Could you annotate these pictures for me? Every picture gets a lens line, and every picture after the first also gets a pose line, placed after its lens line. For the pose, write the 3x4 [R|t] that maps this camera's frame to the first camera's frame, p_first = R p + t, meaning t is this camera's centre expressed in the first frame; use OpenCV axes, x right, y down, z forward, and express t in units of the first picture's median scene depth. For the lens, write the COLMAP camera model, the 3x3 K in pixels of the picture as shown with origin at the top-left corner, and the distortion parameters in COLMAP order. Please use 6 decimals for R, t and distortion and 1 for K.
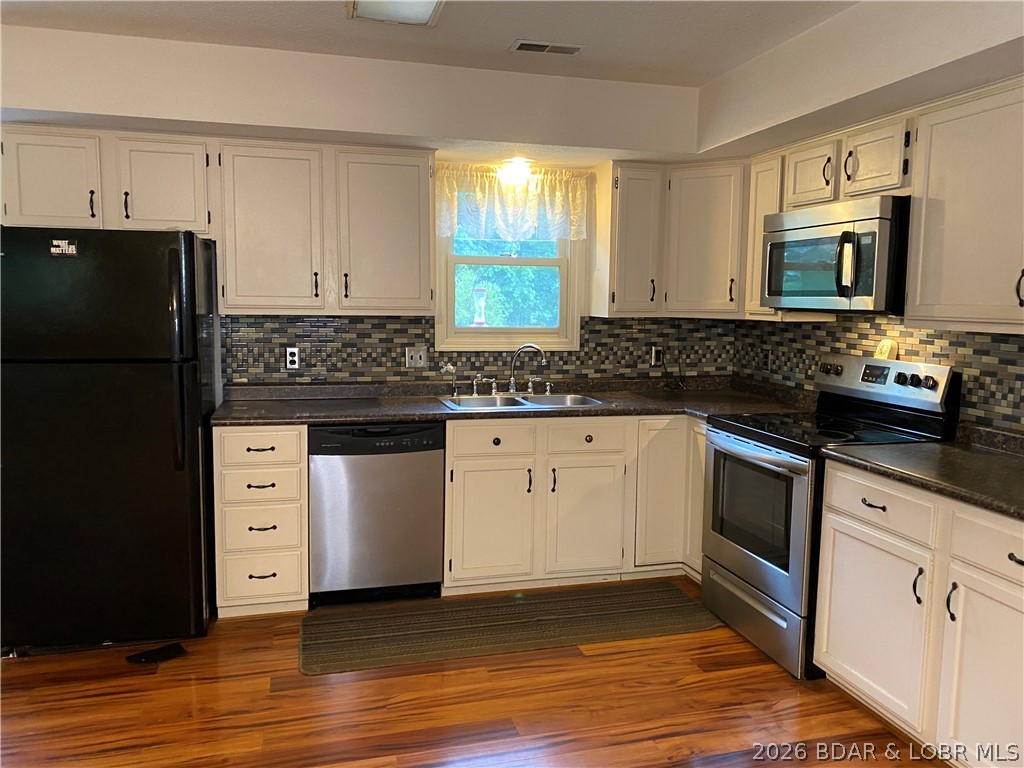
lens RADIAL K [[754.4, 0, 507.4], [0, 754.4, 381.2], [0, 0, 1]] dist [0.001290, -0.005744]
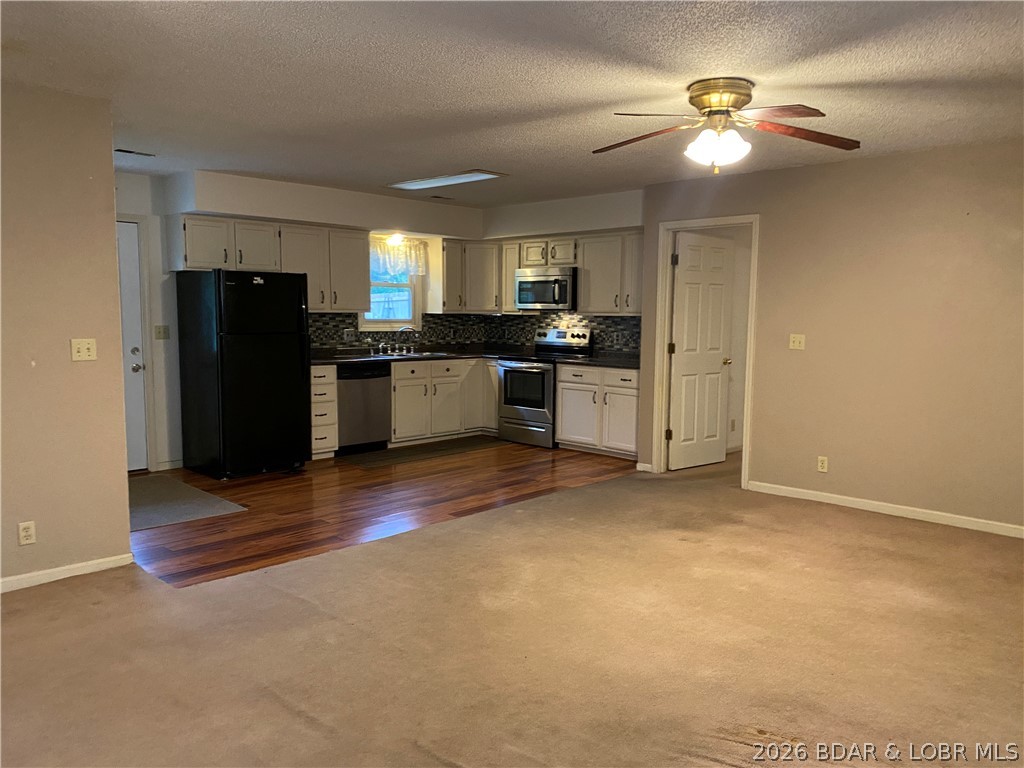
lens RADIAL K [[754.4, 0, 507.4], [0, 754.4, 381.2], [0, 0, 1]] dist [0.001290, -0.005744]
pose [[0.854419, -0.049794, 0.517194, -0.885623], [0.054807, 0.998481, 0.005589, 0.110209], [-0.516687, 0.023570, 0.855850, -0.954611]]
